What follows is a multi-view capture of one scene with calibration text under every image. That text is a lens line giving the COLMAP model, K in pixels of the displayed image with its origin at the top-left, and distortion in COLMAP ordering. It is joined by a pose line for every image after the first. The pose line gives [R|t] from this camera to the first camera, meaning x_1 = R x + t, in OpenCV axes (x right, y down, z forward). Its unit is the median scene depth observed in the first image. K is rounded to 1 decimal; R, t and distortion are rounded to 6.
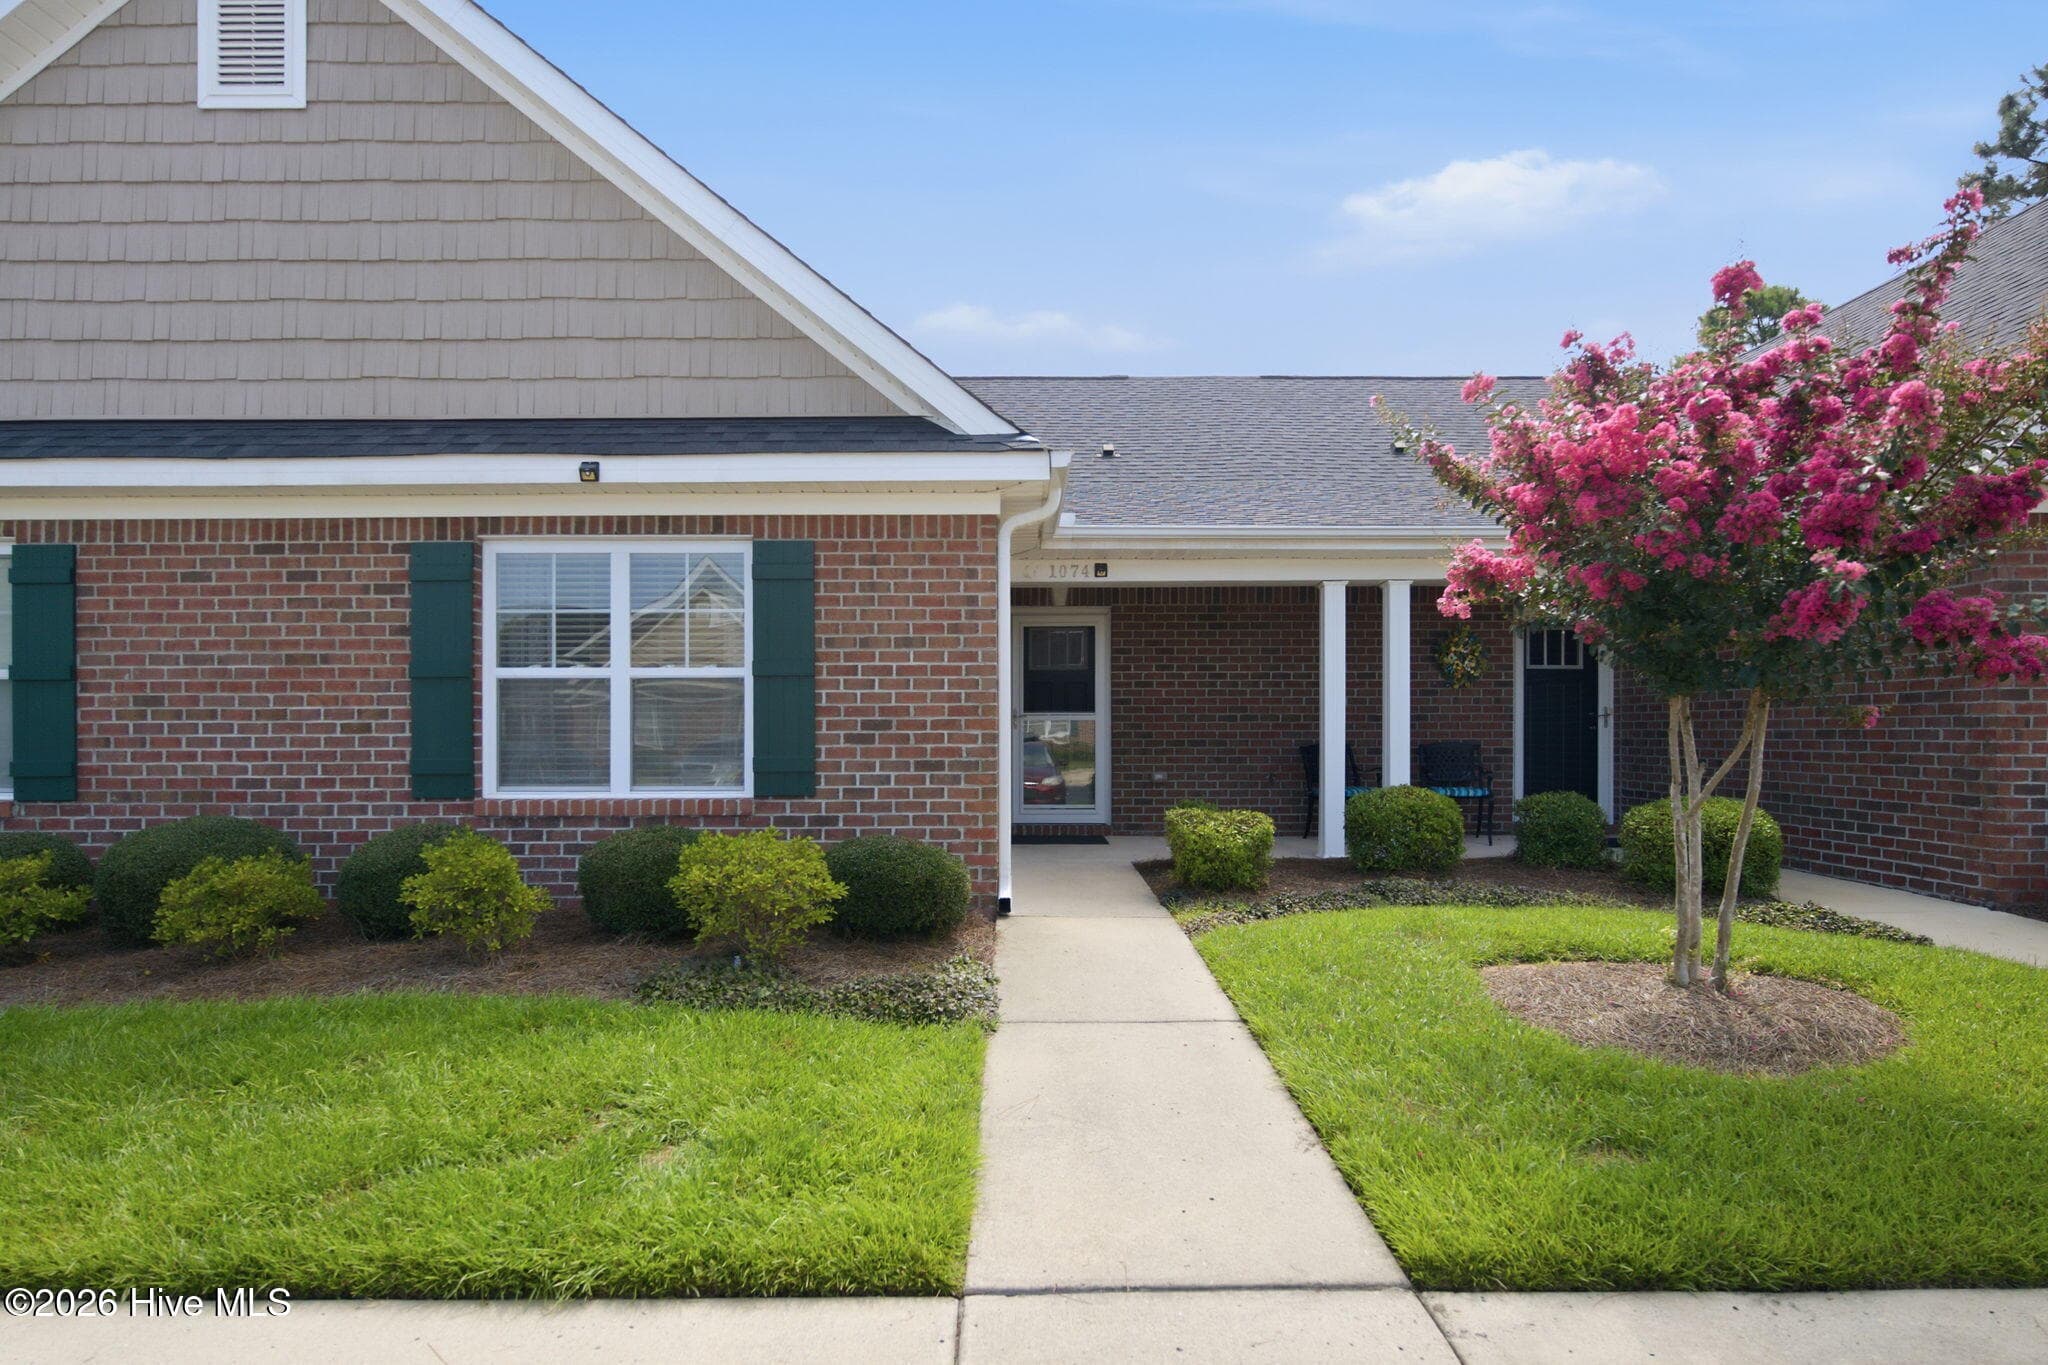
lens RADIAL K [[1015.1, 0, 1020.5], [0, 1015.1, 730.6], [0, 0, 1]] dist [0.002624, -0.002292]
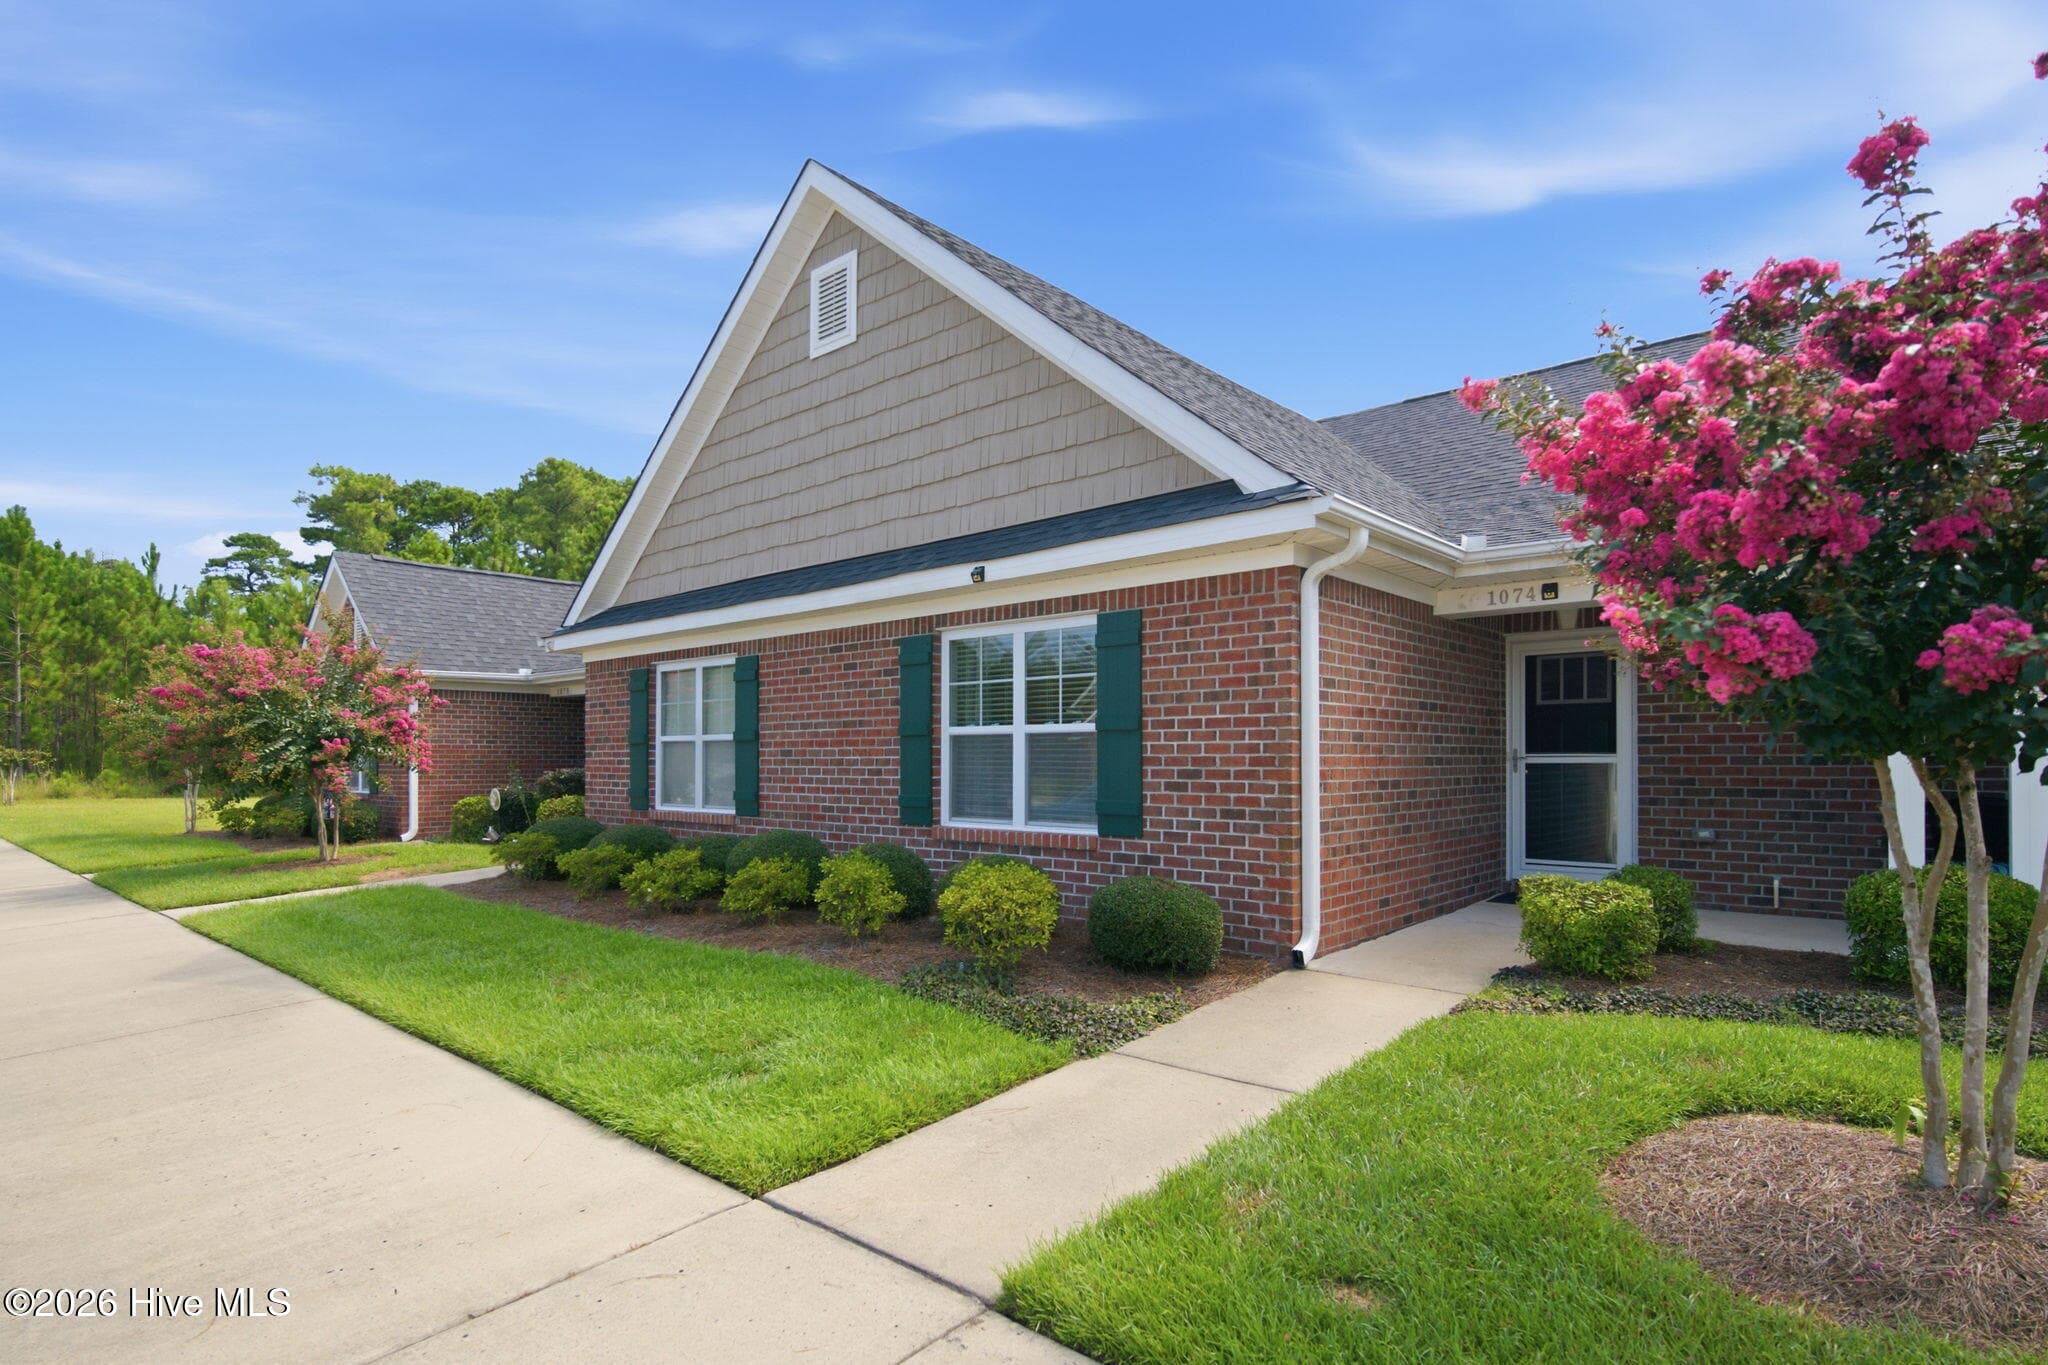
lens RADIAL K [[1042.2, 0, 1031.7], [0, 1042.2, 748.0], [0, 0, 1]] dist [0.011564, -0.003352]
pose [[0.750503, -0.005698, -0.660843, 0.463219], [-0.000096, 0.999962, -0.008731, -0.023618], [0.660868, 0.006616, 0.750473, 0.059088]]
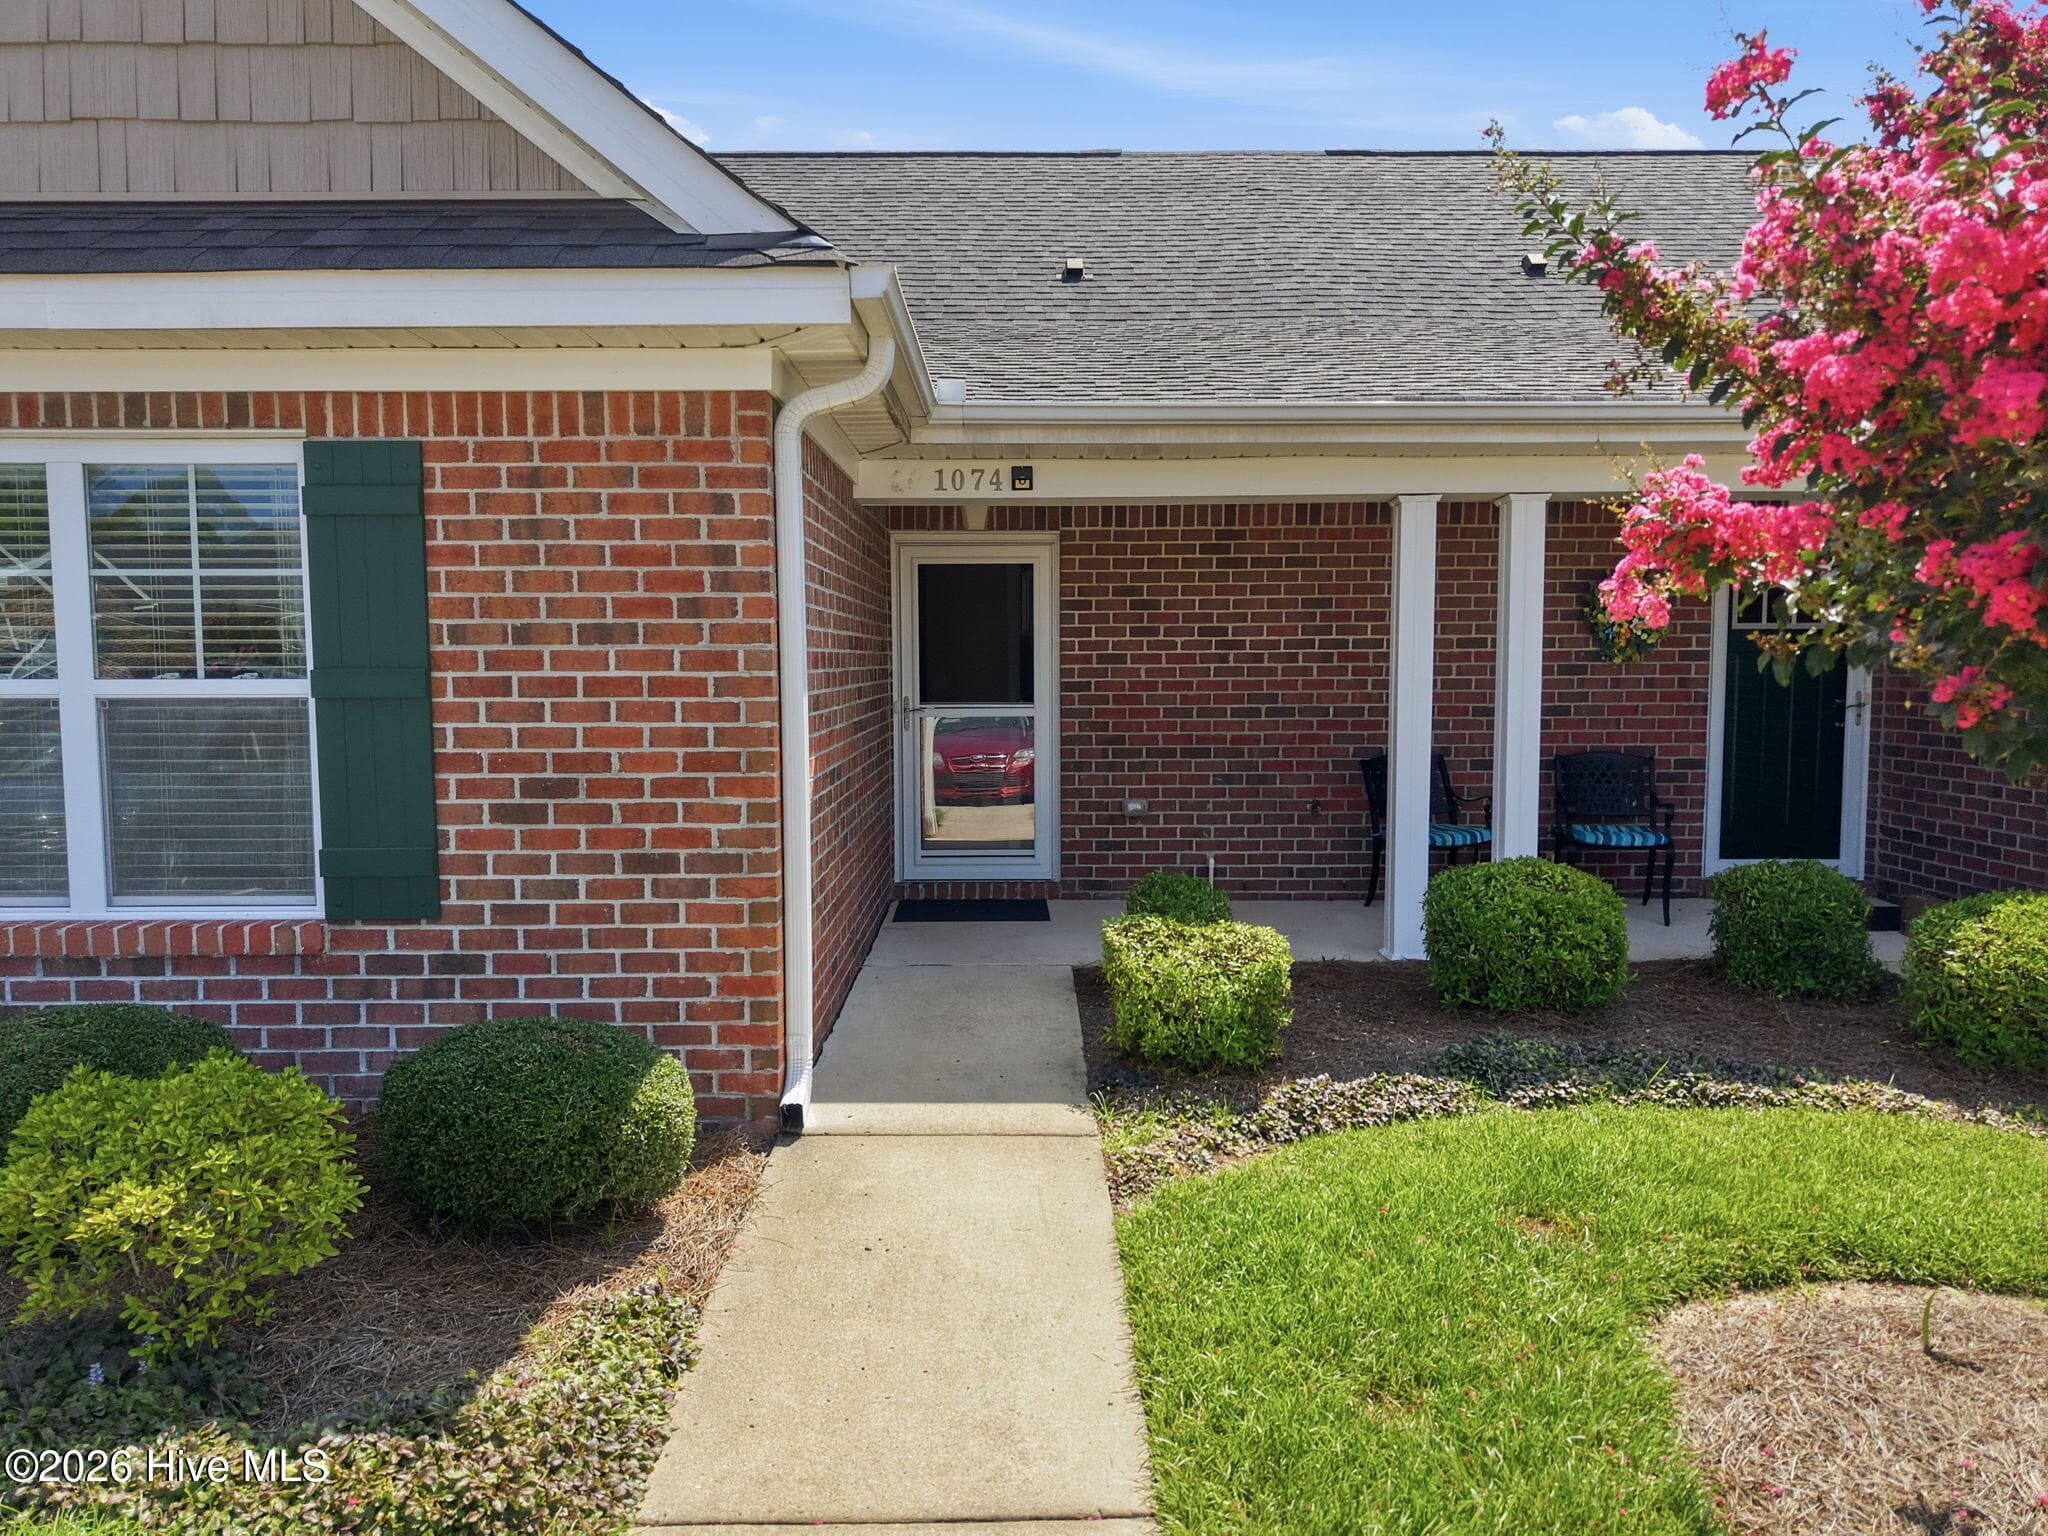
lens RADIAL K [[1351.7, 0, 1021.7], [0, 1351.7, 767.1], [0, 0, 1]] dist [0.025217, -0.023079]
pose [[0.999999, -0.001699, 0.000328, 0.108578], [0.001668, 0.996805, 0.079851, -0.073728], [-0.000463, -0.079850, 0.996807, 0.282071]]
